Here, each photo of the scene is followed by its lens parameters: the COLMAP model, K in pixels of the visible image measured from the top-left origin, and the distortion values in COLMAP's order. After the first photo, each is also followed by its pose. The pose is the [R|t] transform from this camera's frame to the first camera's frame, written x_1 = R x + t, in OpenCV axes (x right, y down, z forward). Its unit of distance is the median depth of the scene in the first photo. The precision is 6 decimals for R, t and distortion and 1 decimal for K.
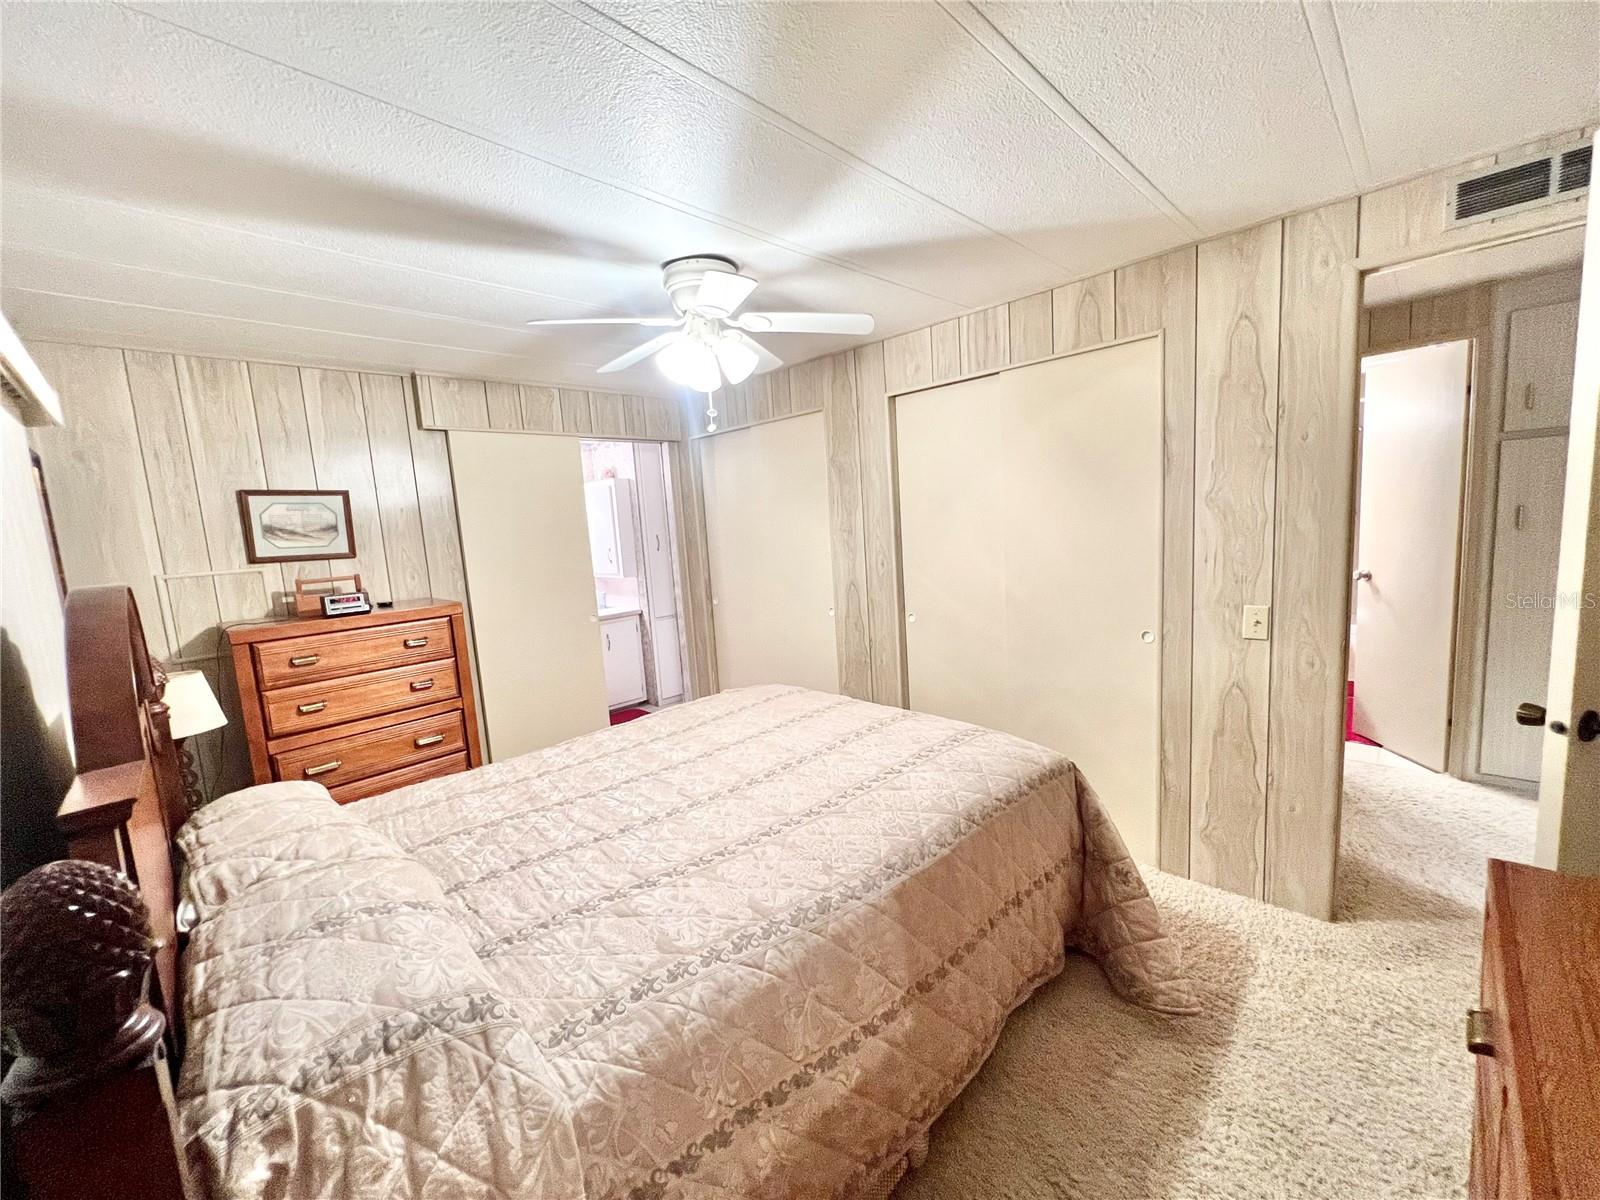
lens RADIAL K [[640.2, 0, 796.7], [0, 640.2, 599.8], [0, 0, 1]] dist [-0.000938, 0.000205]
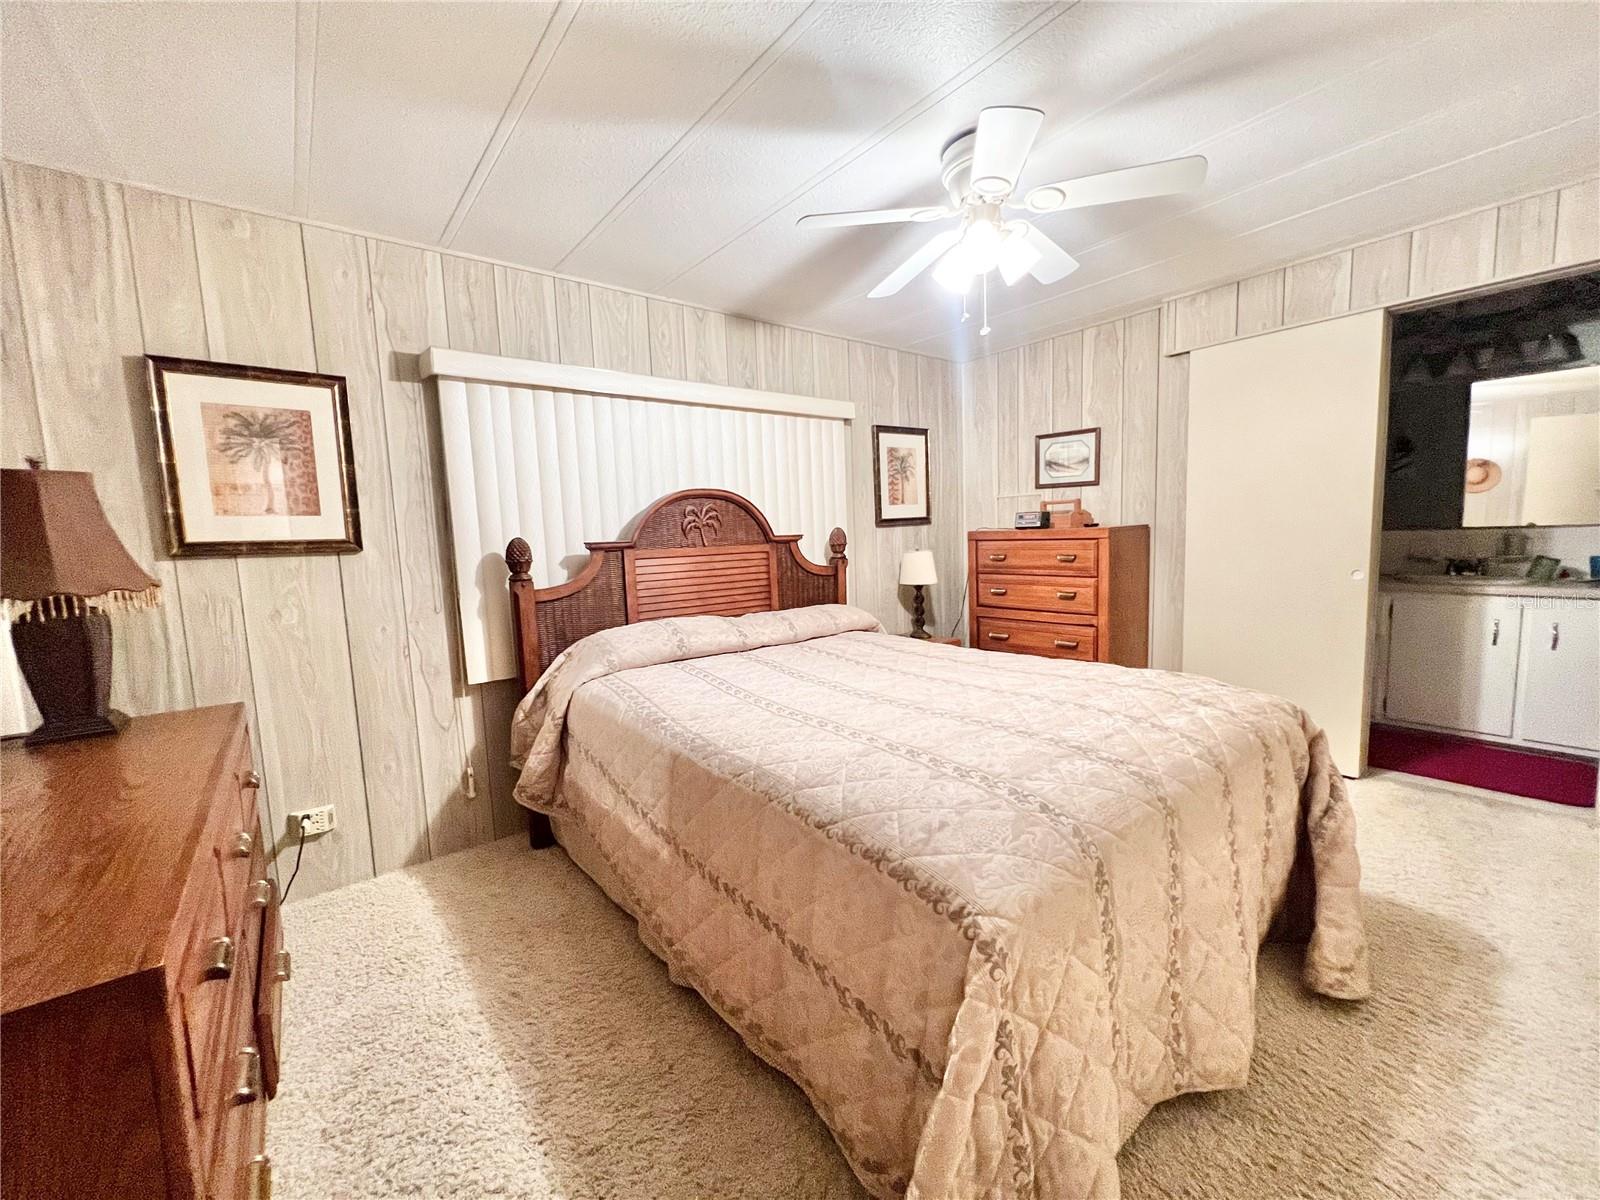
lens RADIAL K [[640.2, 0, 796.7], [0, 640.2, 599.8], [0, 0, 1]] dist [-0.000938, 0.000205]
pose [[-0.120217, 0.172804, -0.977592, 0.607944], [-0.079313, 0.979914, 0.182968, -0.032712], [0.989574, 0.099531, -0.104096, 0.638062]]
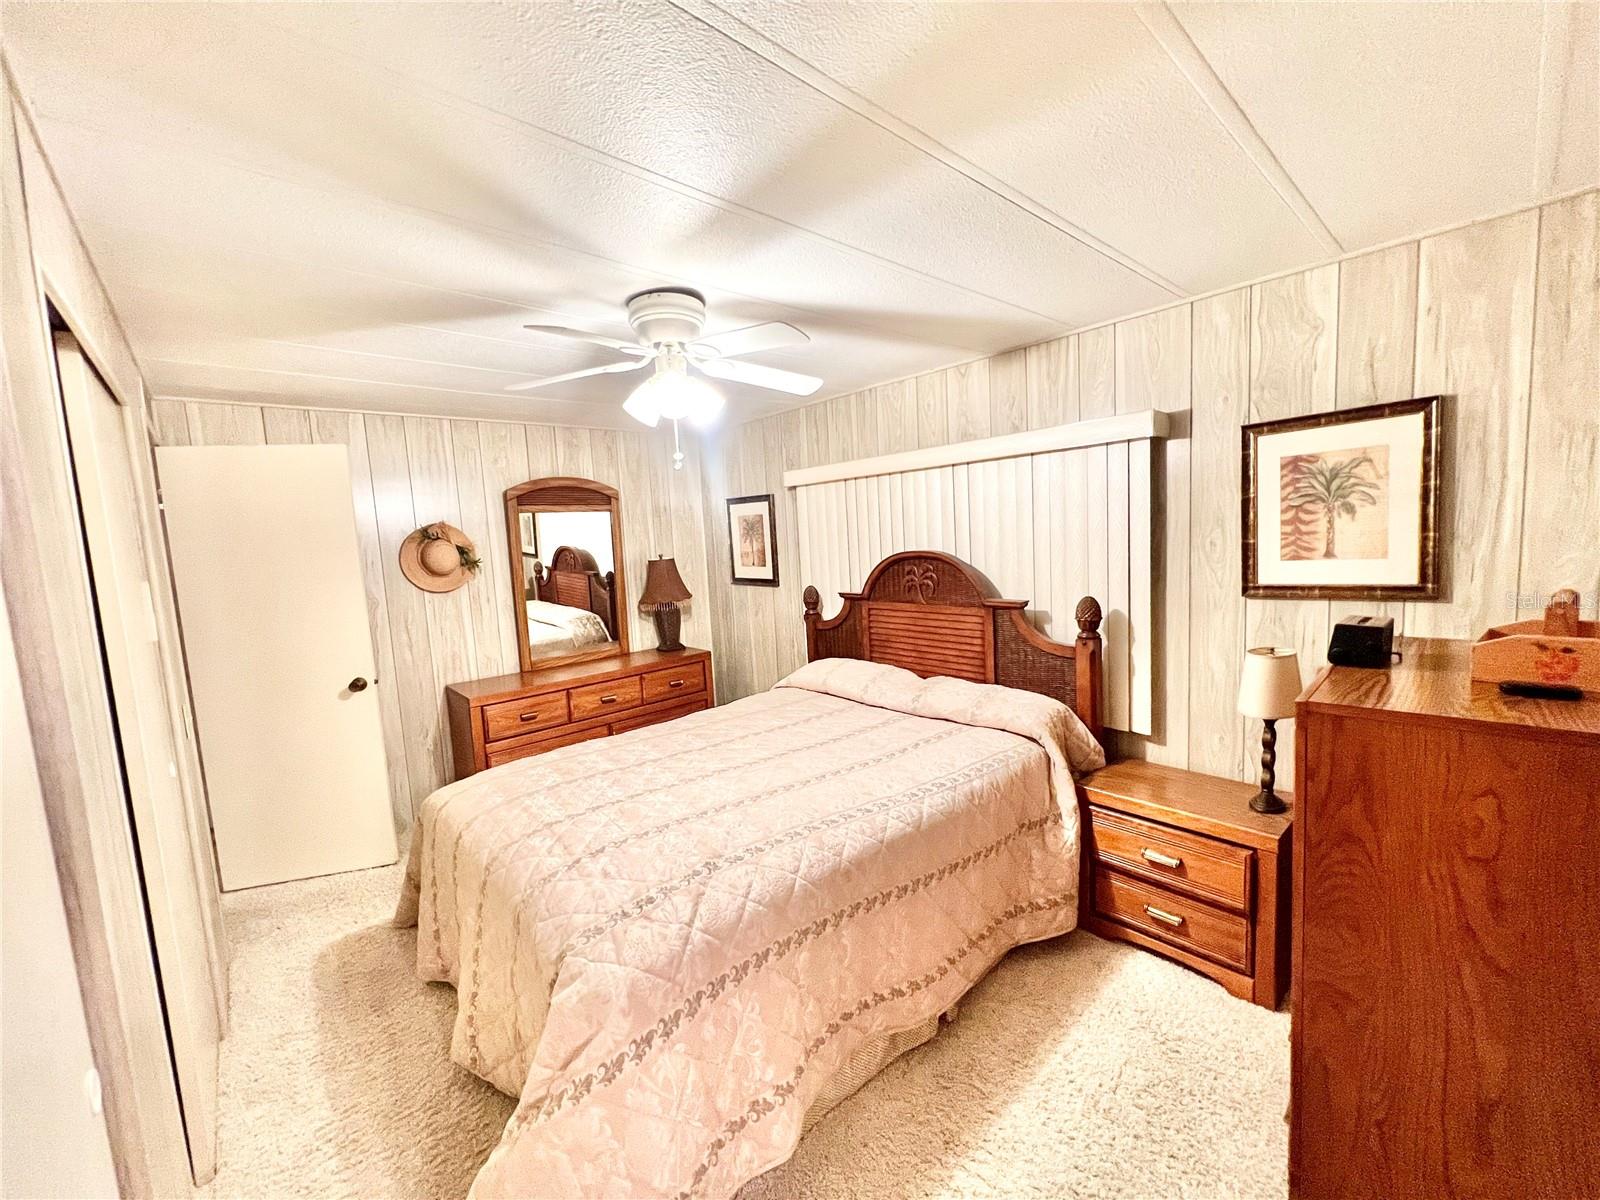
lens RADIAL K [[642.9, 0, 800.0], [0, 642.9, 598.7], [0, 0, 1]] dist [0.000708, 0.000093]
pose [[-0.991012, 0.115654, 0.067228, -0.255364], [0.127869, 0.966622, 0.222015, -0.196082], [-0.039307, 0.228616, -0.972723, 1.449627]]
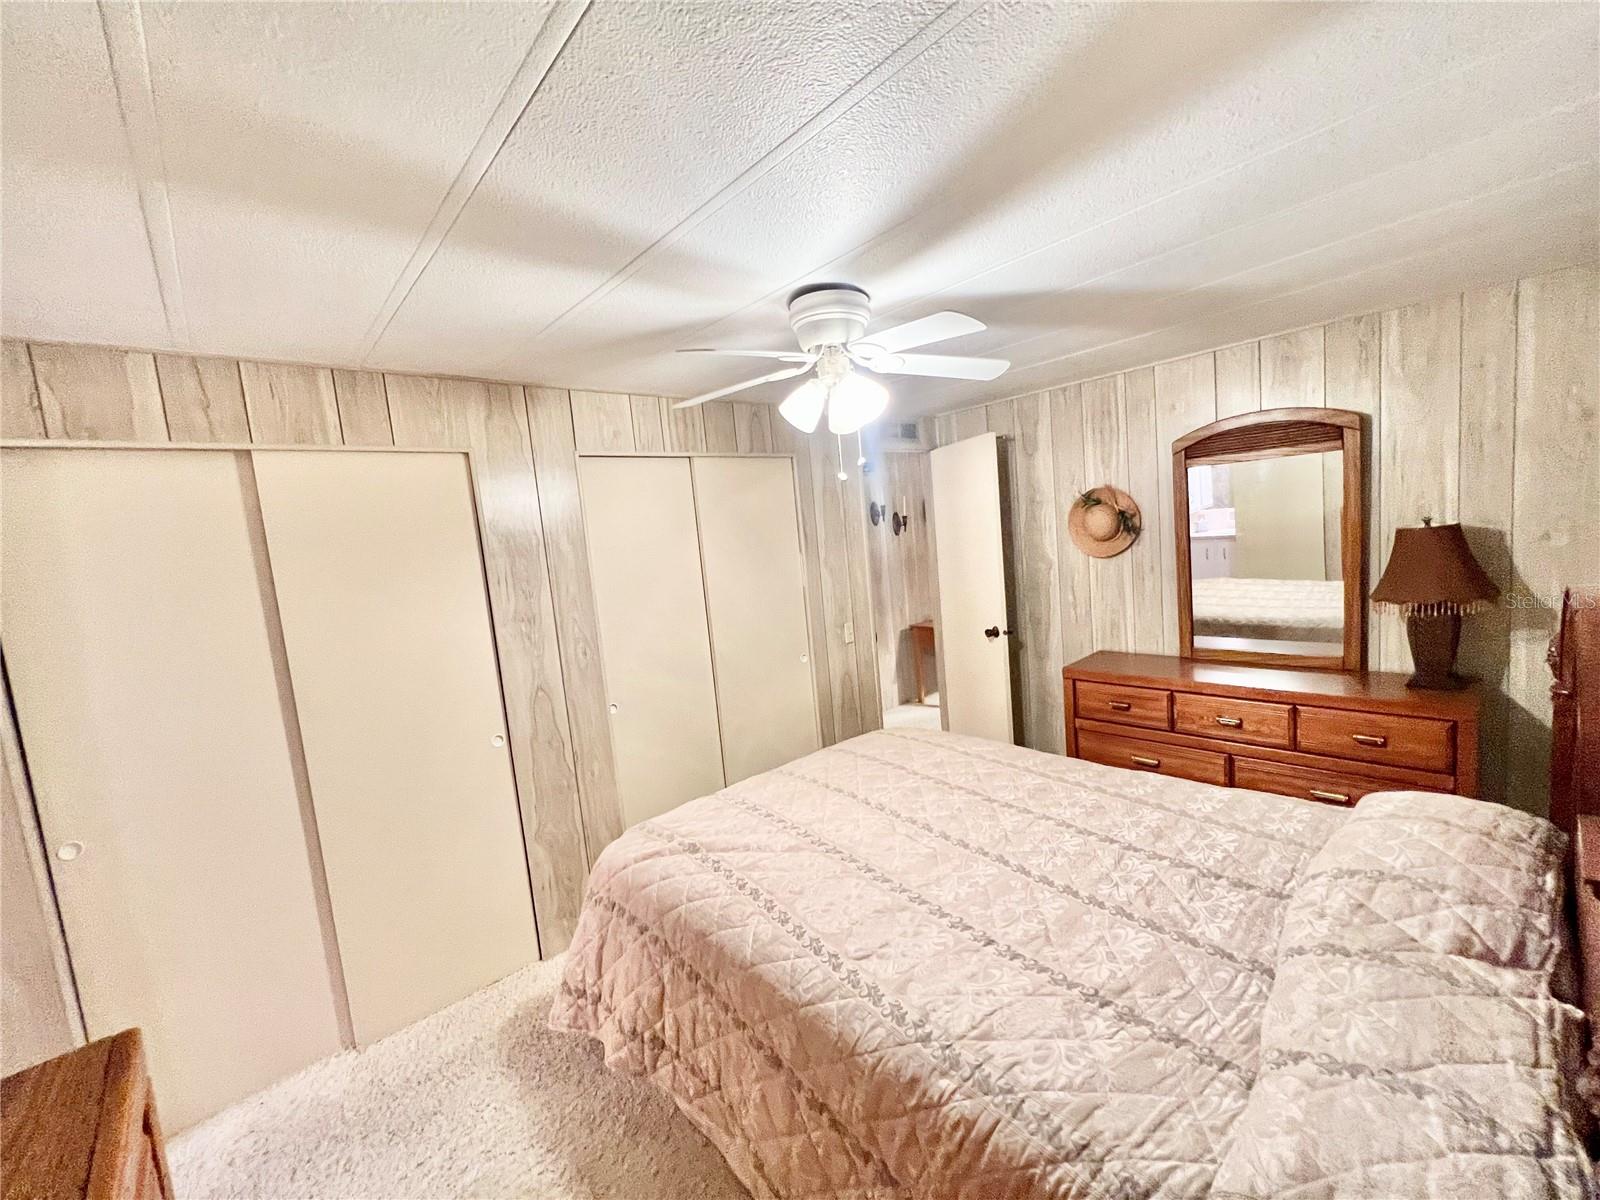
lens RADIAL K [[642.9, 0, 800.0], [0, 642.9, 598.7], [0, 0, 1]] dist [0.000708, 0.000093]
pose [[0.058496, -0.043477, 0.997340, -0.755639], [0.212422, 0.976714, 0.030119, -0.102528], [-0.975426, 0.210096, 0.066369, 0.753188]]
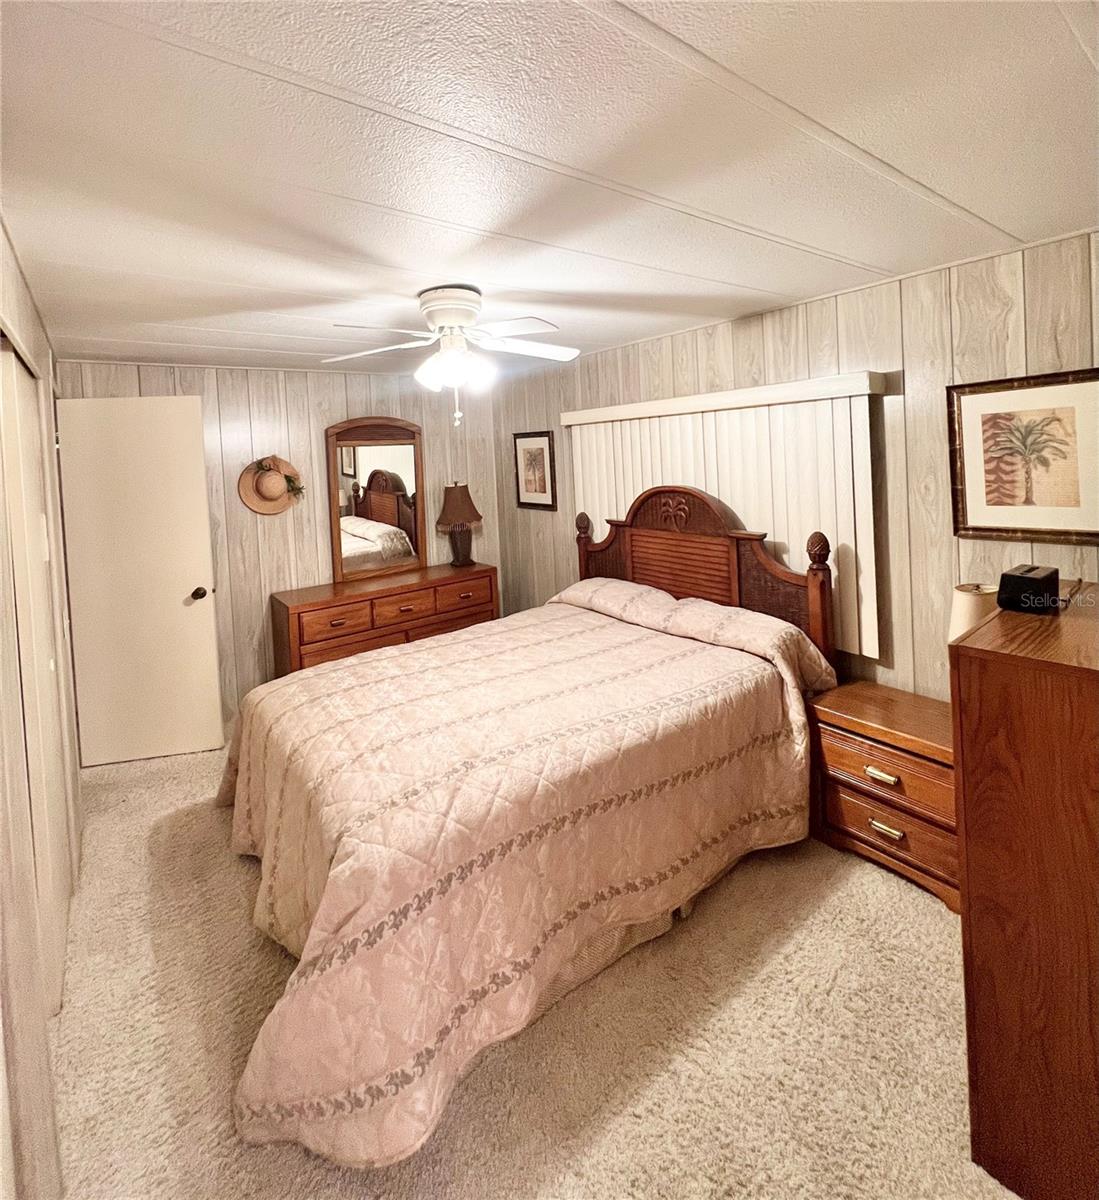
lens RADIAL K [[588.8, 0, 550.7], [0, 588.8, 465.3], [0, 0, 1]] dist [0.001018, 0.000178]
pose [[-0.984510, 0.113492, 0.133643, -0.314598], [0.132096, 0.981337, 0.139743, -0.236119], [-0.115289, 0.155232, -0.981128, 1.502953]]
